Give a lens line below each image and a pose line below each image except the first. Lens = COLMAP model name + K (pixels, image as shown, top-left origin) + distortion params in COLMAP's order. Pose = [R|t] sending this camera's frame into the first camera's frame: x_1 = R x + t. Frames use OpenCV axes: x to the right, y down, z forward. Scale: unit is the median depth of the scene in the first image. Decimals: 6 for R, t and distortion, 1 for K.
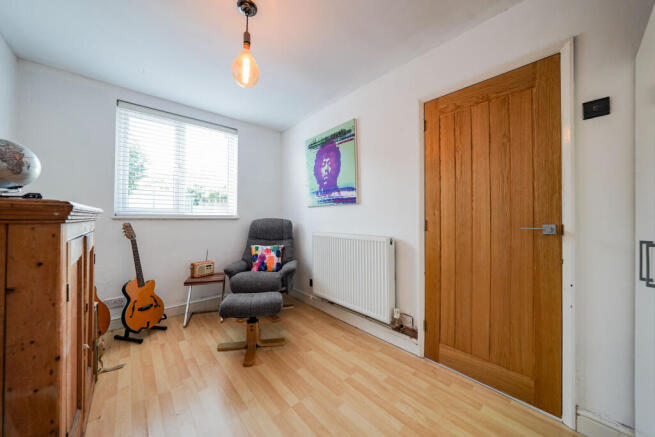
lens RADIAL K [[229.1, 0, 329.6], [0, 229.1, 215.8], [0, 0, 1]] dist [0.000984, 0.000045]
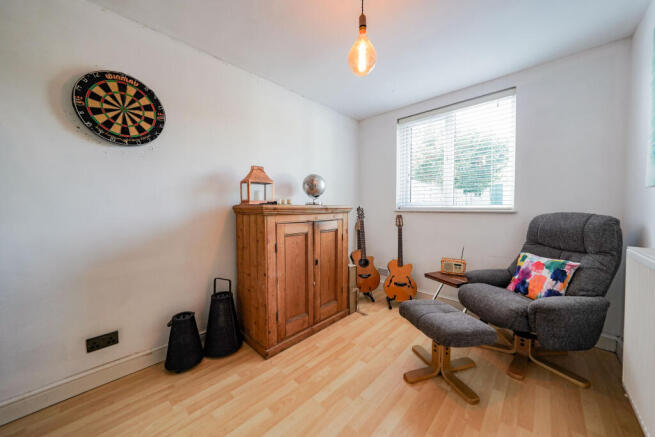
lens RADIAL K [[234.7, 0, 325.4], [0, 234.7, 216.2], [0, 0, 1]] dist [-0.031918, 0.008431]
pose [[0.071975, 0.031461, -0.996910, 0.359073], [0.004844, 0.999480, 0.031892, -0.002019], [0.997395, -0.007125, 0.071785, 0.467170]]
